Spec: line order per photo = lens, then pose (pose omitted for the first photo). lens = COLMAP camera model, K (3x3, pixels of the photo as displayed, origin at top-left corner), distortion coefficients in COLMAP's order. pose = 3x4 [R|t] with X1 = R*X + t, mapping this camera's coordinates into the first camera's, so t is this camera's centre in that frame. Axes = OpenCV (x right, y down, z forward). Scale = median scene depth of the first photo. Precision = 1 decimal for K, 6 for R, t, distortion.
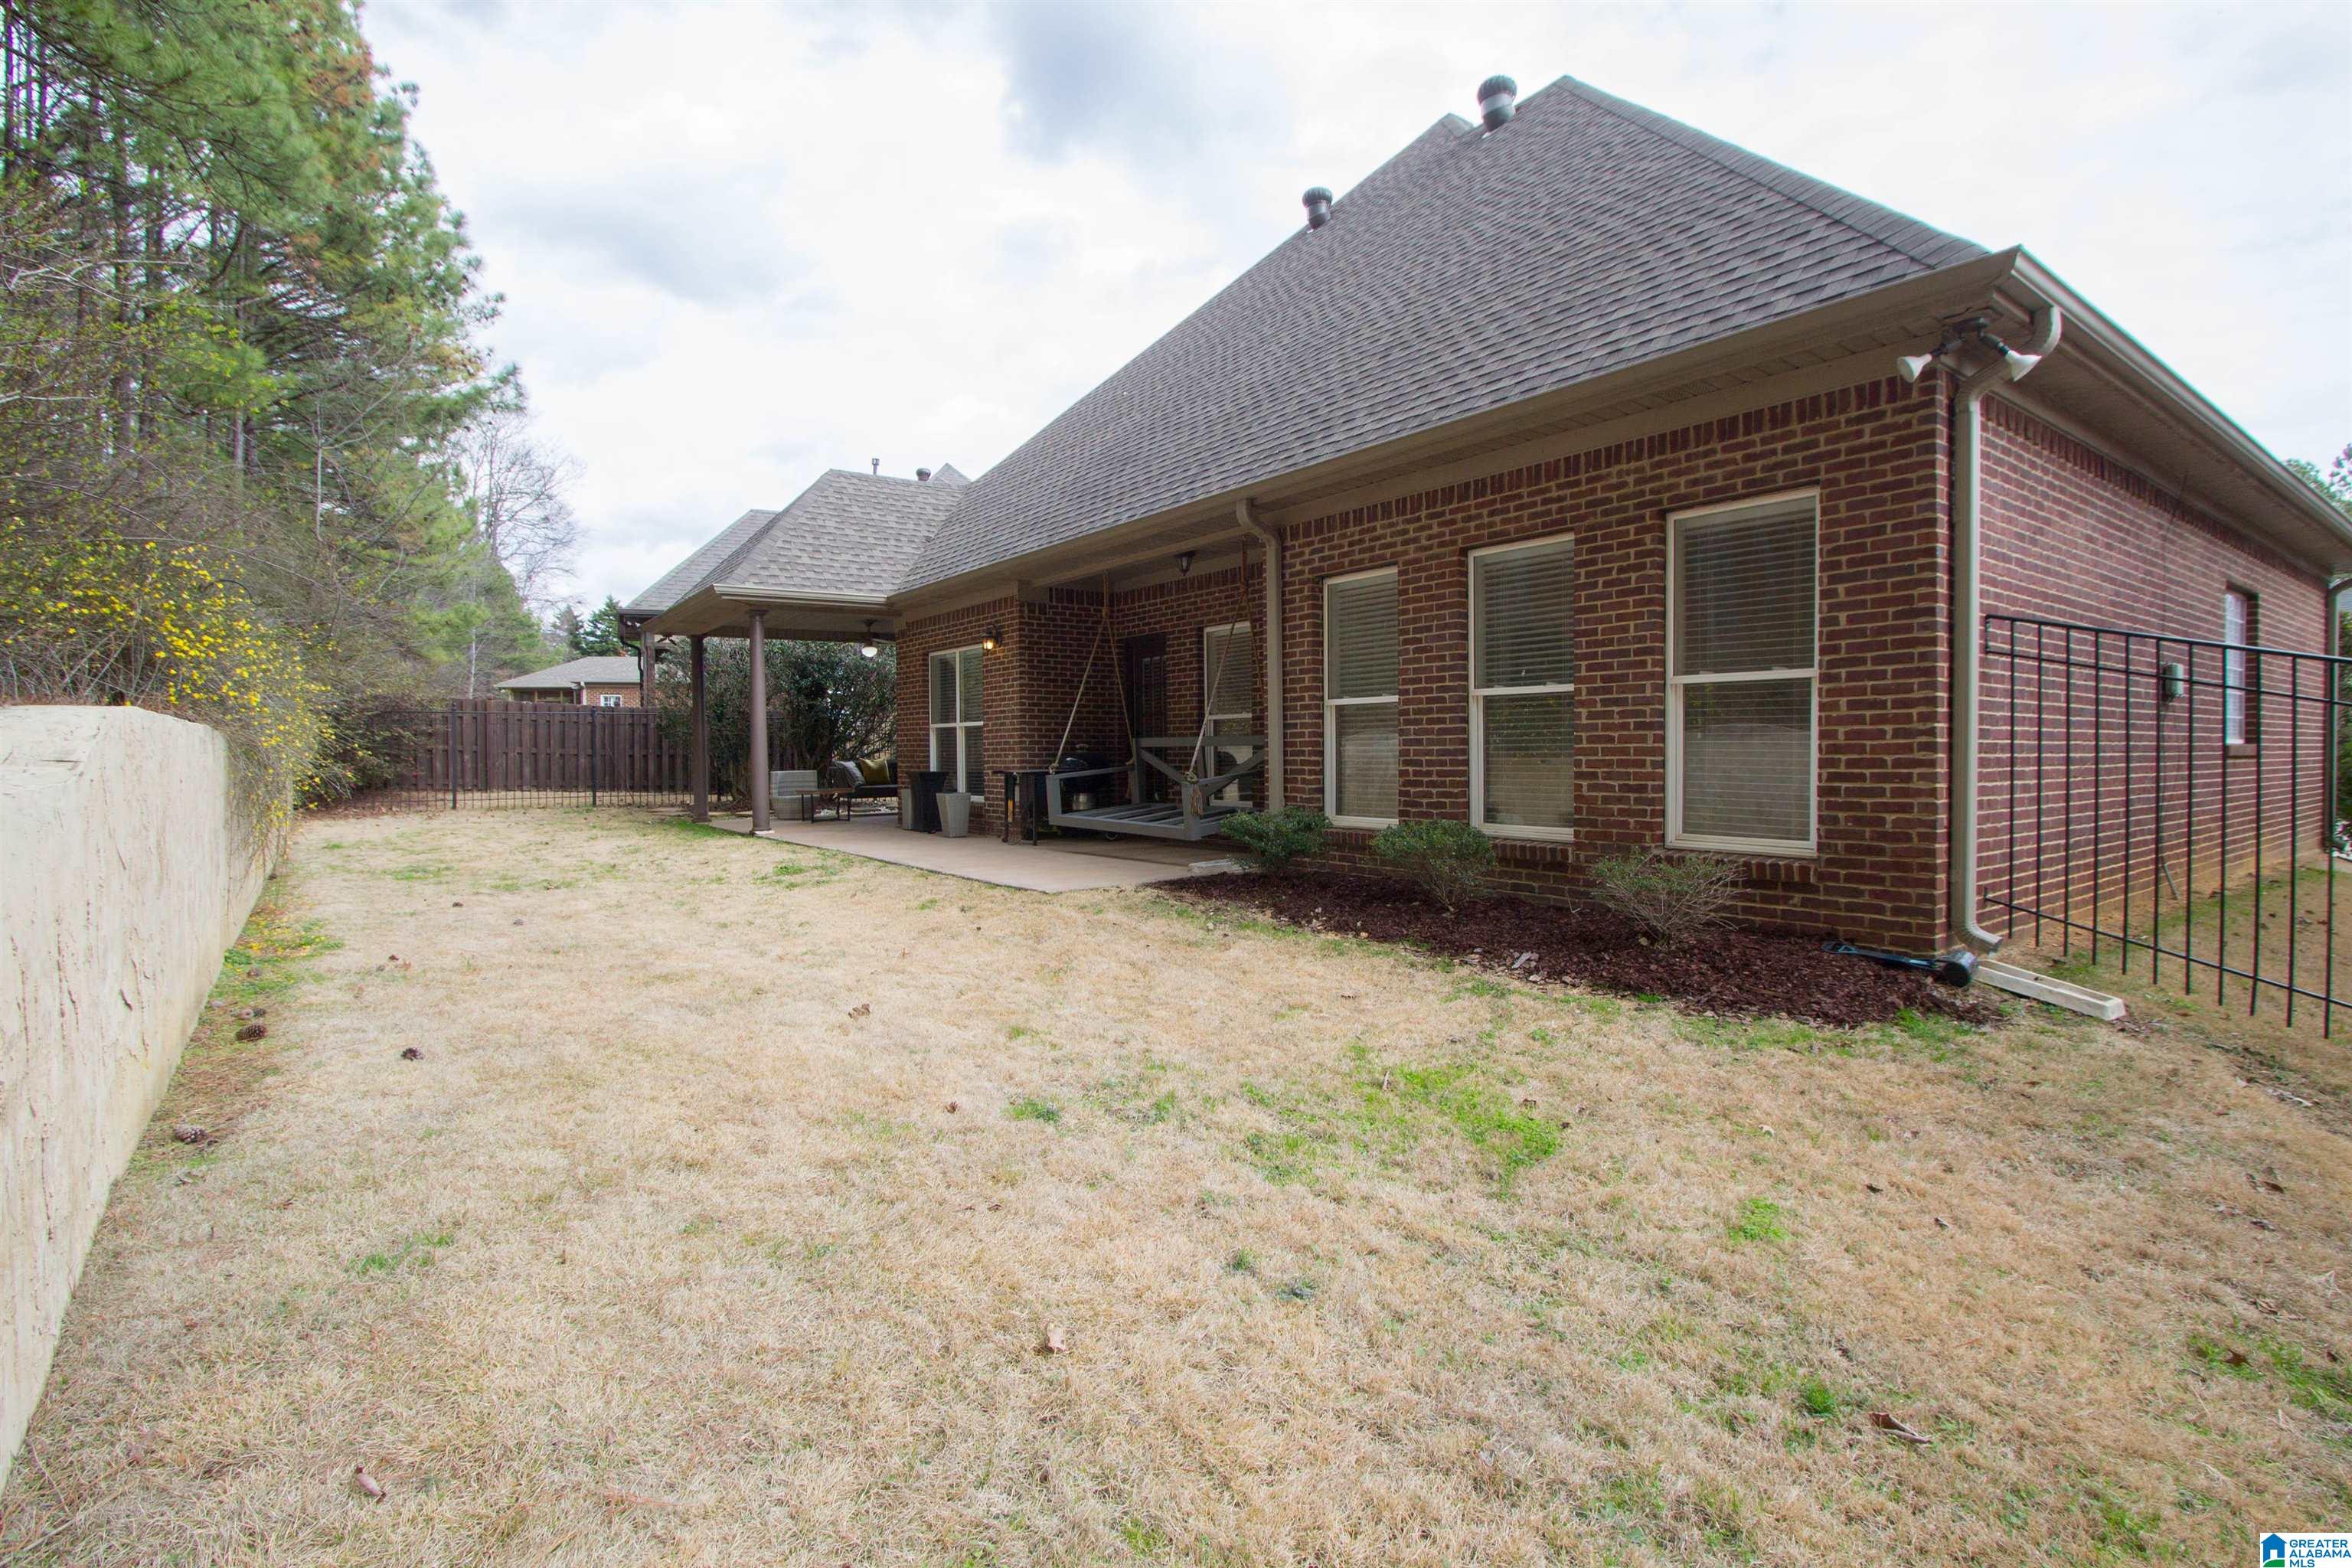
lens RADIAL K [[1093.6, 0, 1171.1], [0, 1093.6, 774.7], [0, 0, 1]] dist [-0.024263, 0.004520]
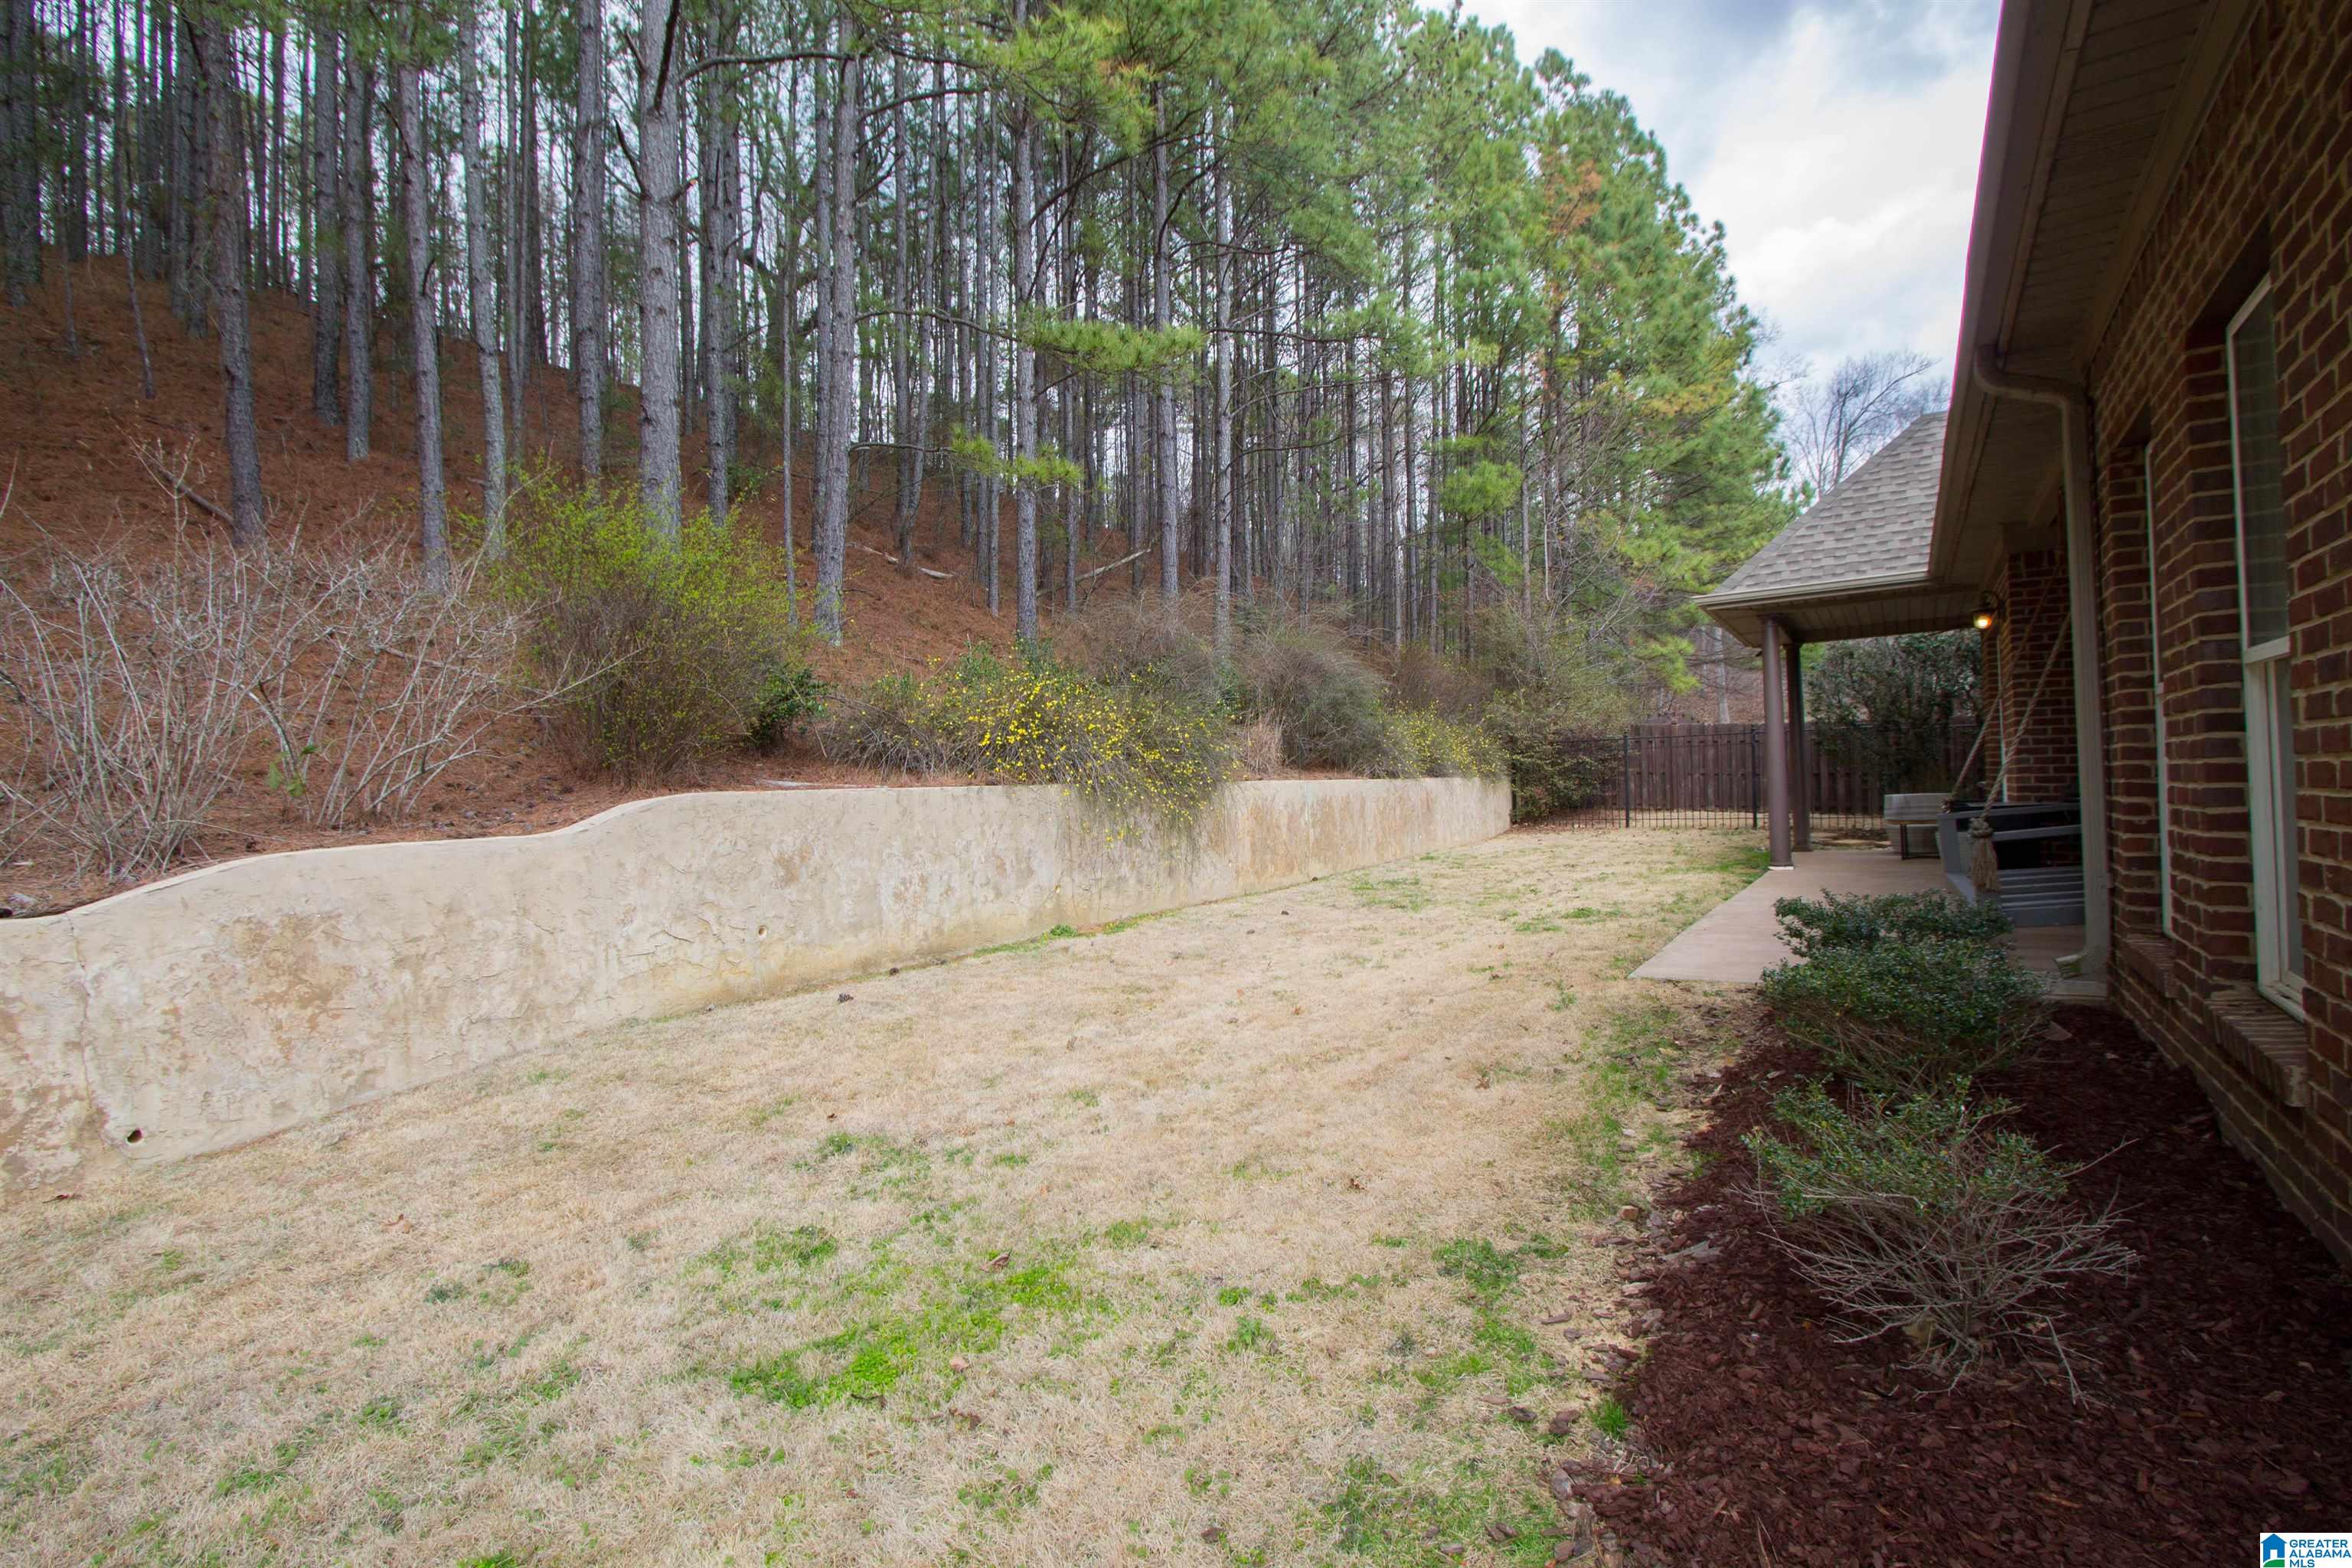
lens RADIAL K [[1093.6, 0, 1171.1], [0, 1093.6, 774.7], [0, 0, 1]] dist [-0.024263, 0.004520]
pose [[0.333705, -0.012833, -0.942590, 0.311711], [0.005930, 0.999916, -0.011514, -0.016317], [0.942659, -0.001747, 0.333753, 0.278636]]
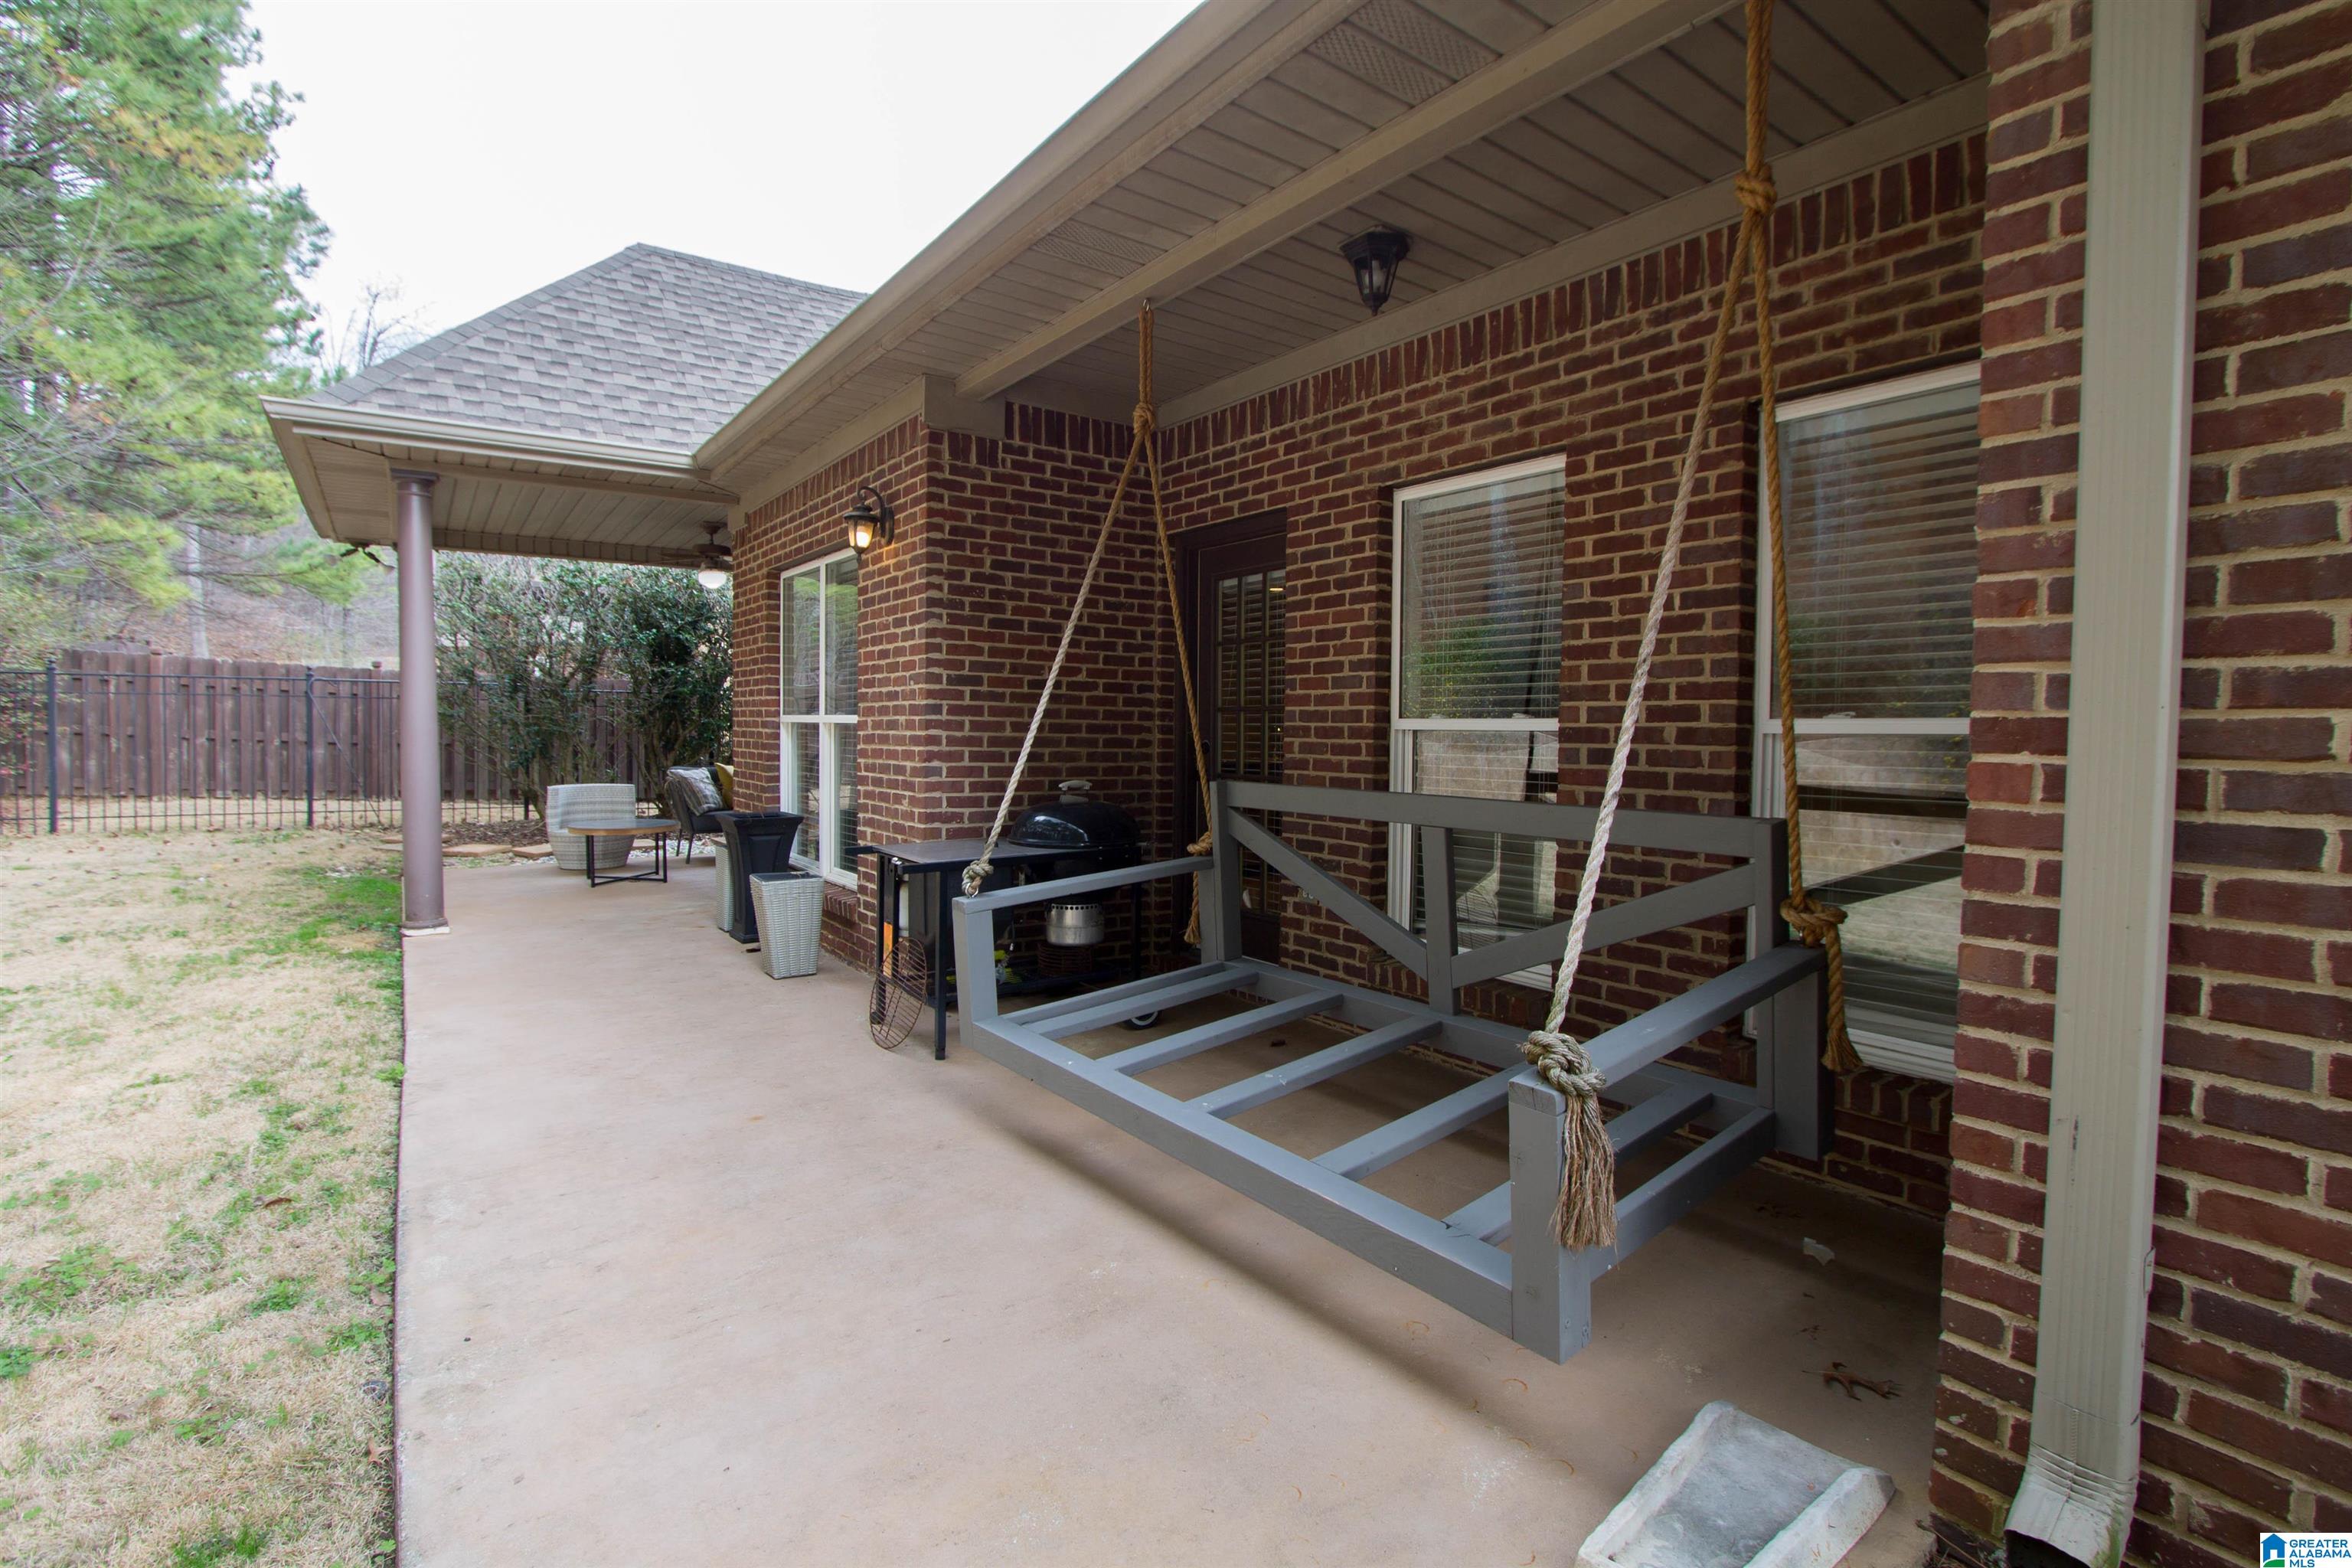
lens RADIAL K [[1093.6, 0, 1171.1], [0, 1093.6, 774.7], [0, 0, 1]] dist [-0.024263, 0.004520]
pose [[0.999589, 0.022633, -0.017573, -0.037202], [-0.022256, 0.999525, 0.021328, -0.038647], [0.018047, -0.020928, 0.999618, 0.578340]]
